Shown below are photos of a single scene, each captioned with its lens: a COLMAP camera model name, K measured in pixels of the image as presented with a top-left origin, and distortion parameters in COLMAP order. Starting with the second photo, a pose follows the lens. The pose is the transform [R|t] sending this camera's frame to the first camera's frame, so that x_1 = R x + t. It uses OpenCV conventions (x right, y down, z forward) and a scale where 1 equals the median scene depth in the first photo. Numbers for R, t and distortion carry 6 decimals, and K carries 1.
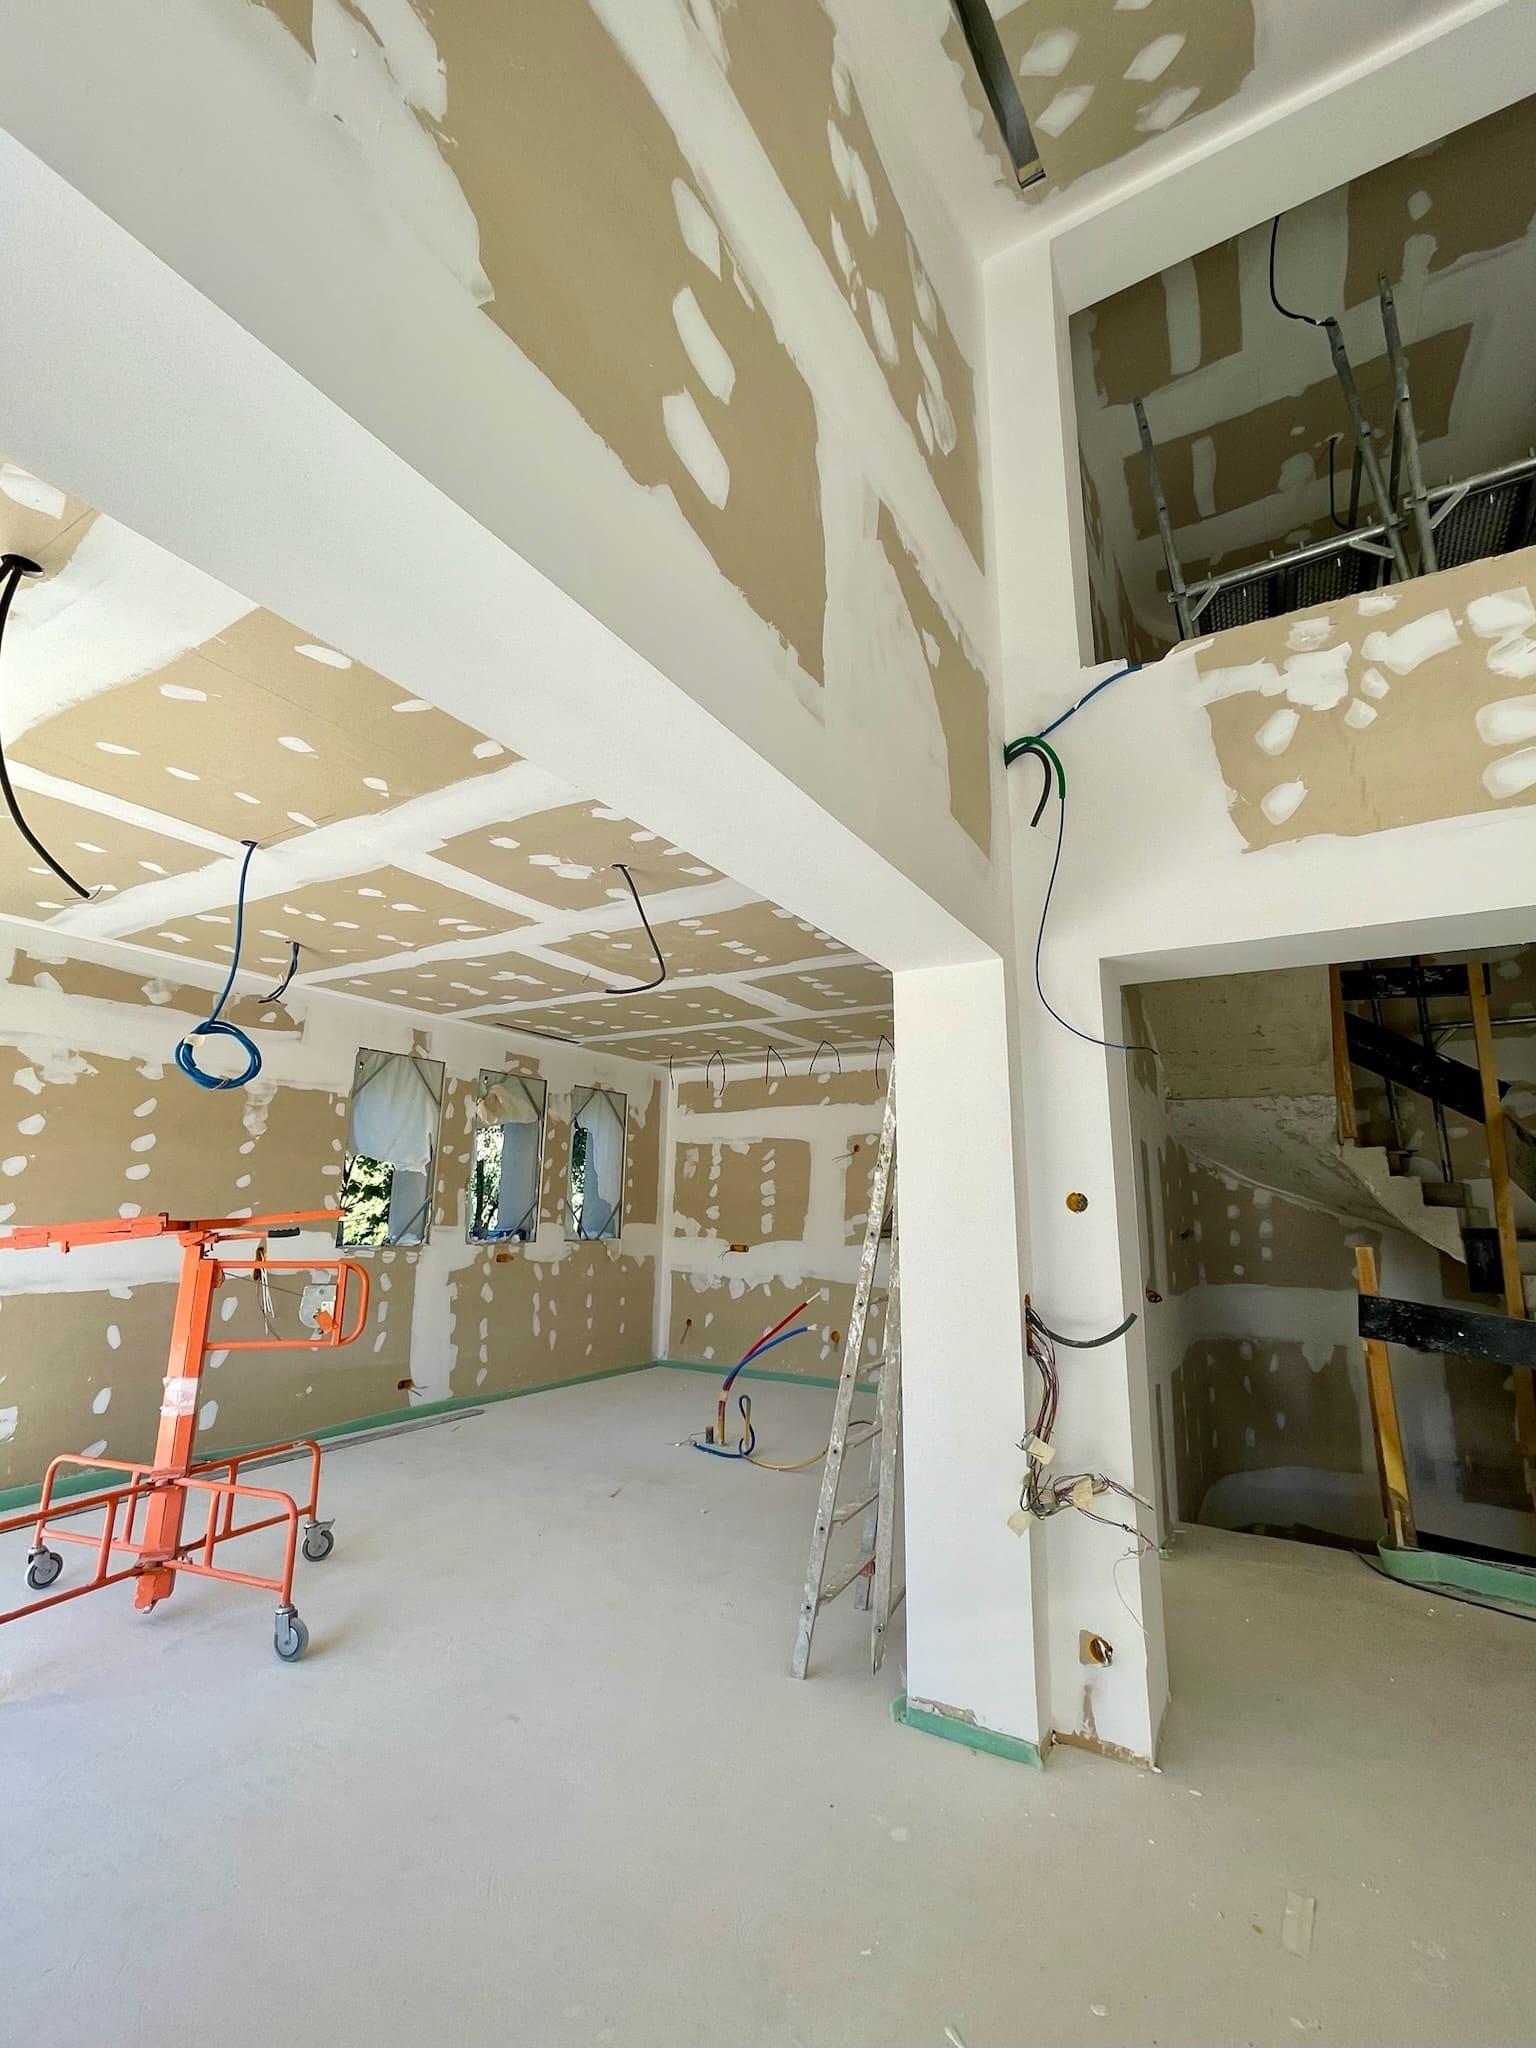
lens RADIAL K [[907.6, 0, 763.9], [0, 907.6, 1020.9], [0, 0, 1]] dist [-0.002685, -0.000515]
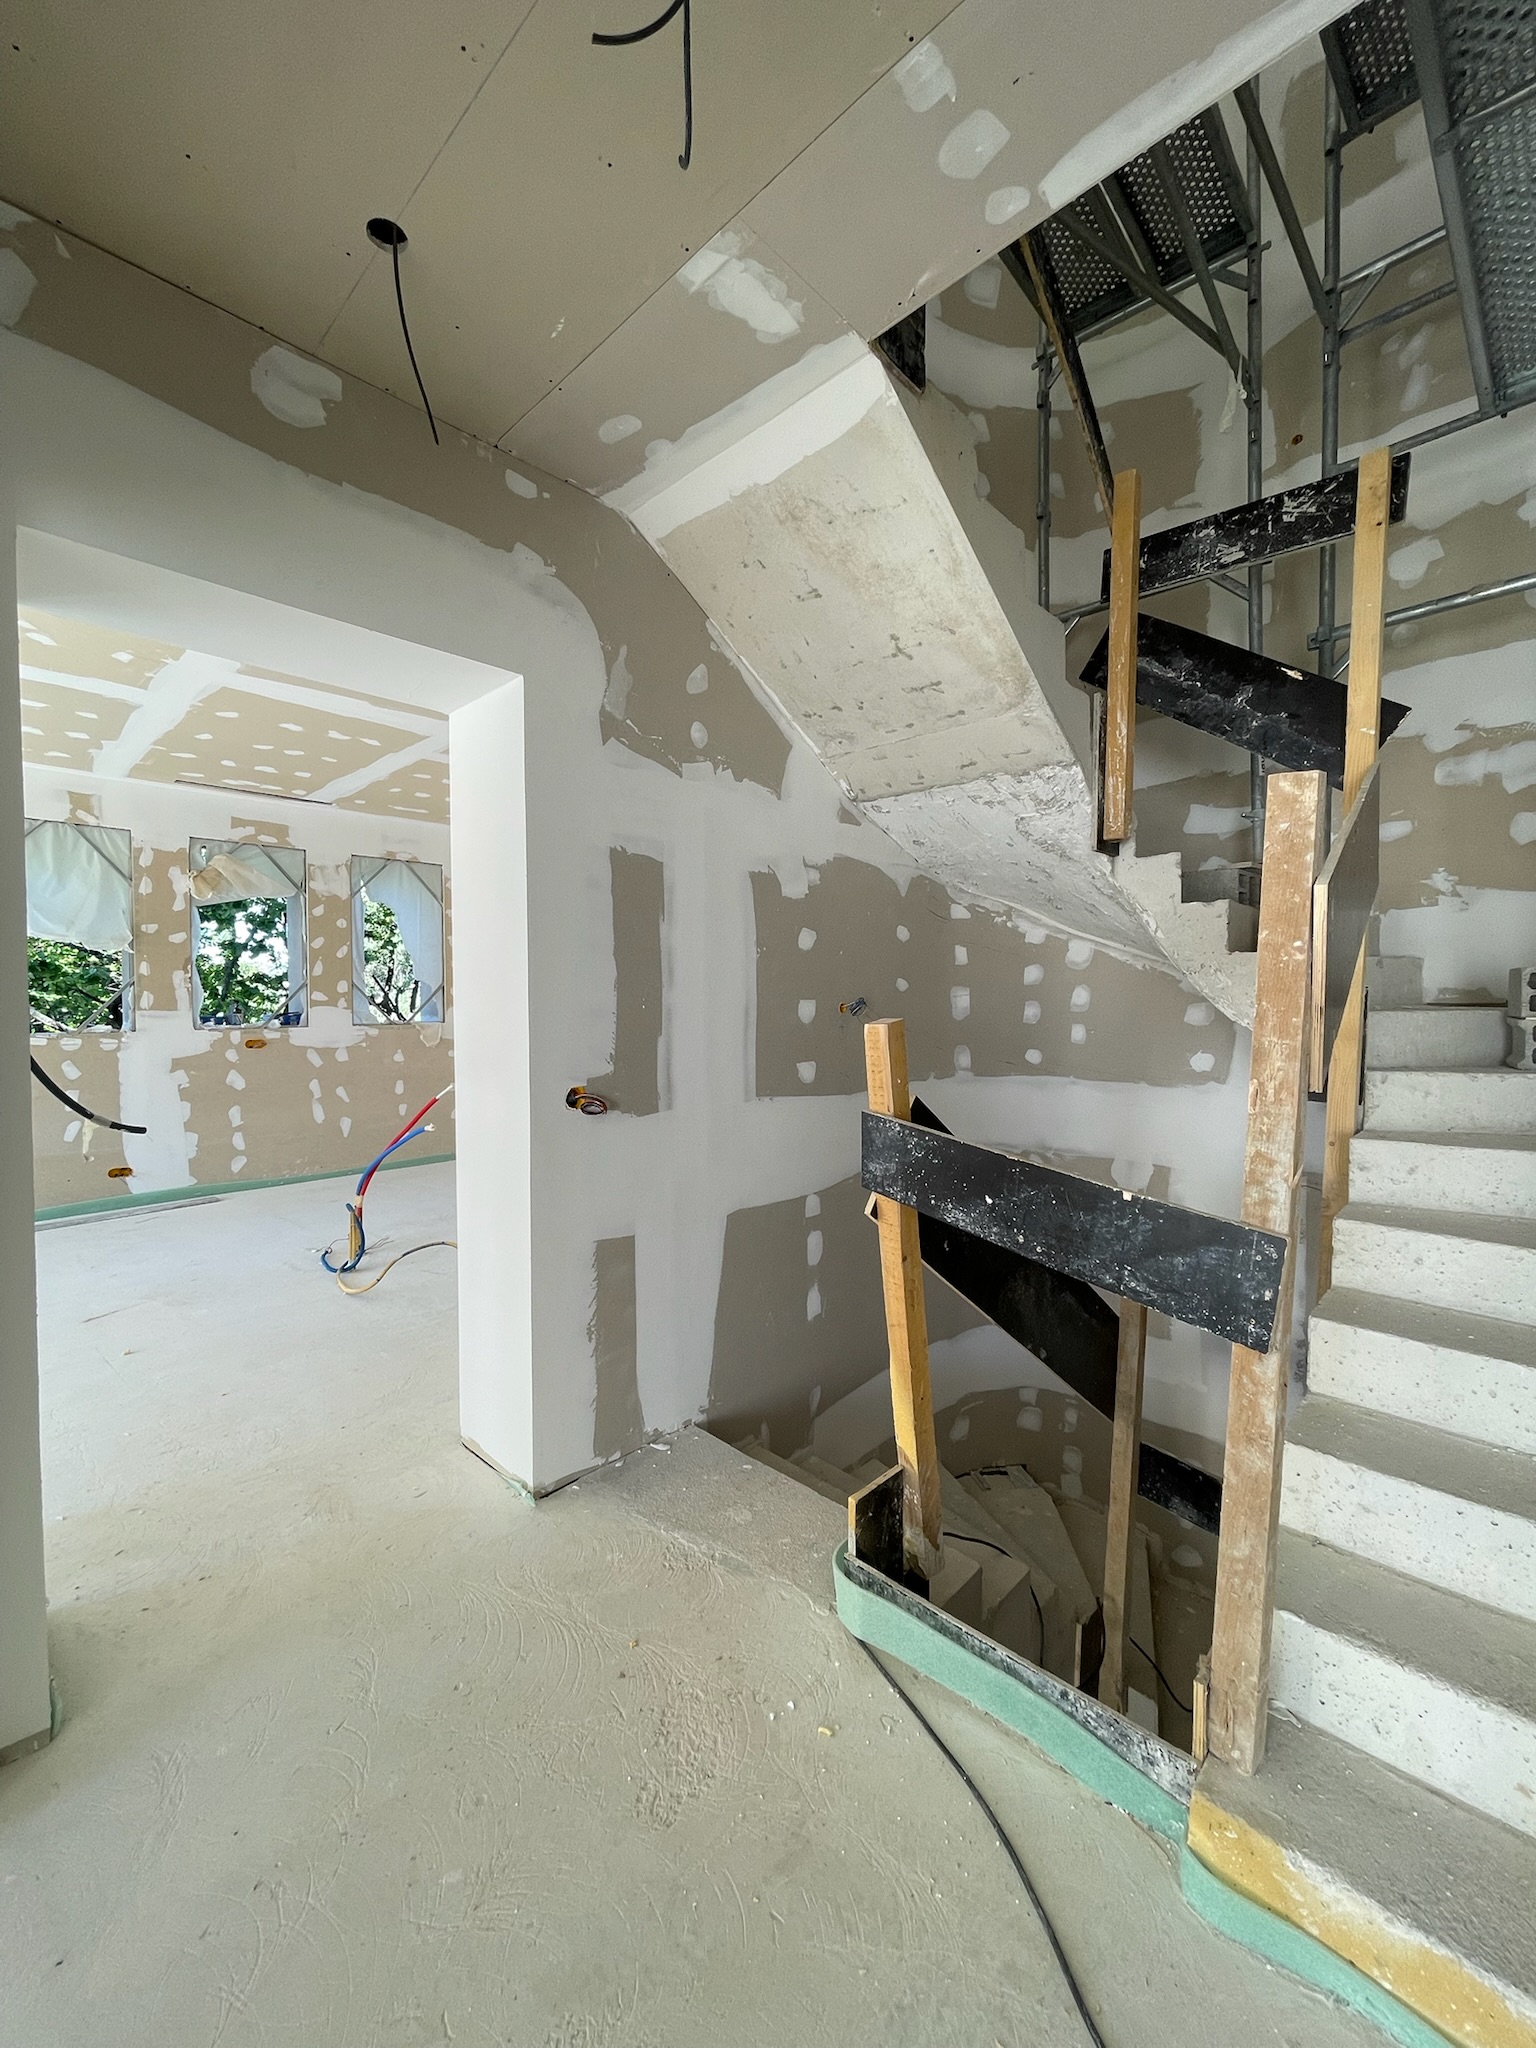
lens RADIAL K [[822.9, 0, 769.1], [0, 822.9, 1024.3], [0, 0, 1]] dist [-0.000044, 0.000112]
pose [[0.973331, -0.010175, -0.229181, 0.469902], [0.064112, 0.971275, 0.229161, 0.092818], [0.220266, -0.237742, 0.946024, 0.363293]]
